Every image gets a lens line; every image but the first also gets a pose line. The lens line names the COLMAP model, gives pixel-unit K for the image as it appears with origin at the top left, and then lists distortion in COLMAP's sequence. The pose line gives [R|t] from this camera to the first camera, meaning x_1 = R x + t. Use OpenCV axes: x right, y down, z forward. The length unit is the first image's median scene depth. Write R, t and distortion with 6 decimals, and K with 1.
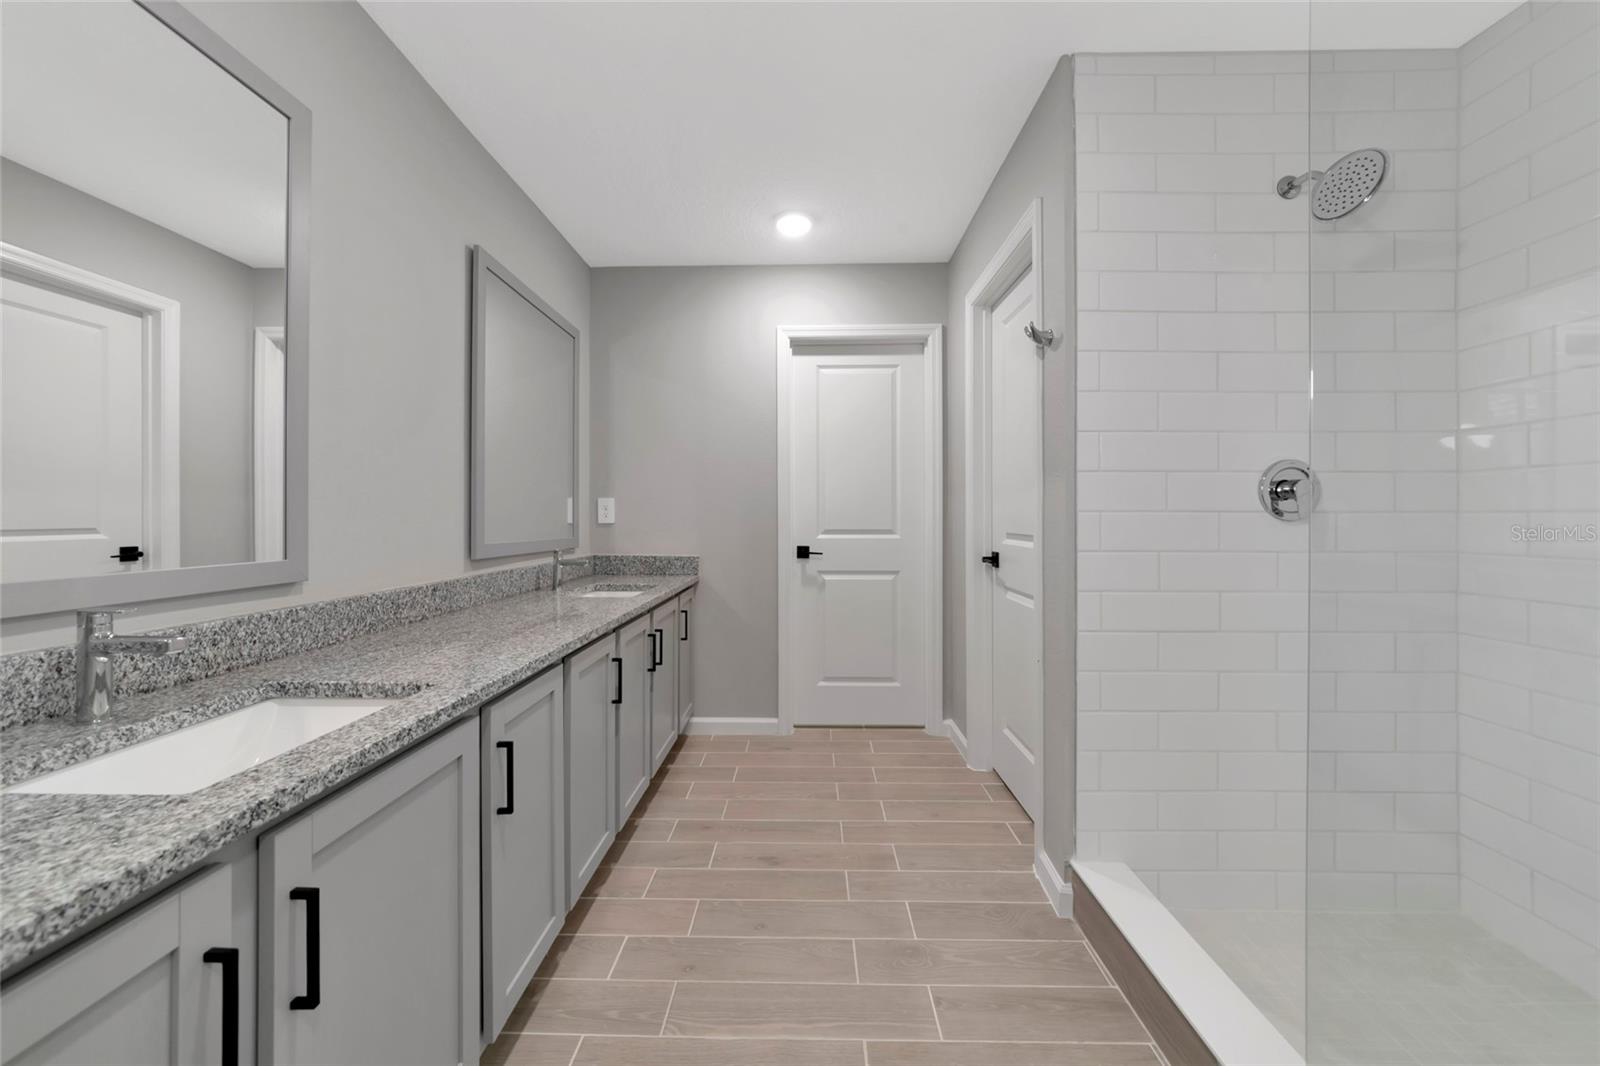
lens RADIAL K [[600.6, 0, 802.6], [0, 600.6, 532.9], [0, 0, 1]] dist [-0.000187, -0.000026]
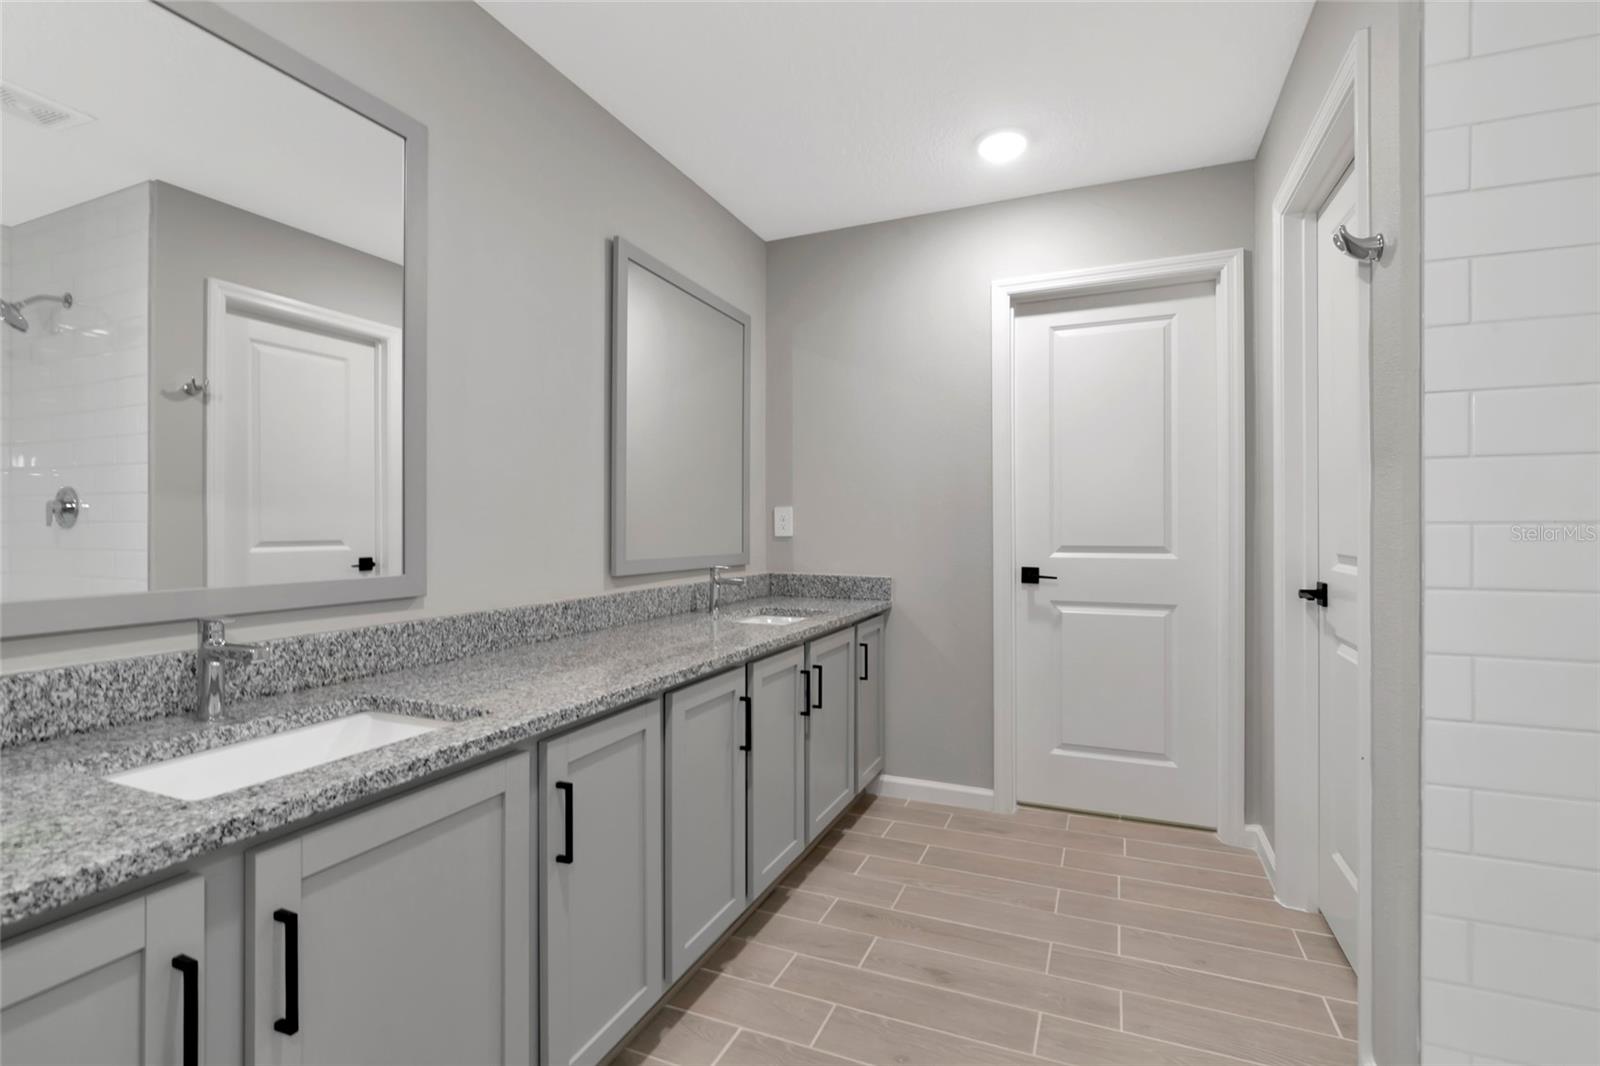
lens RADIAL K [[730.0, 0, 787.8], [0, 730.0, 545.1], [0, 0, 1]] dist [-0.000194, -0.001115]
pose [[0.927484, 0.008953, -0.373757, 0.110322], [-0.009563, 0.999954, 0.000220, -0.006234], [0.373741, 0.003370, 0.927527, 0.054142]]
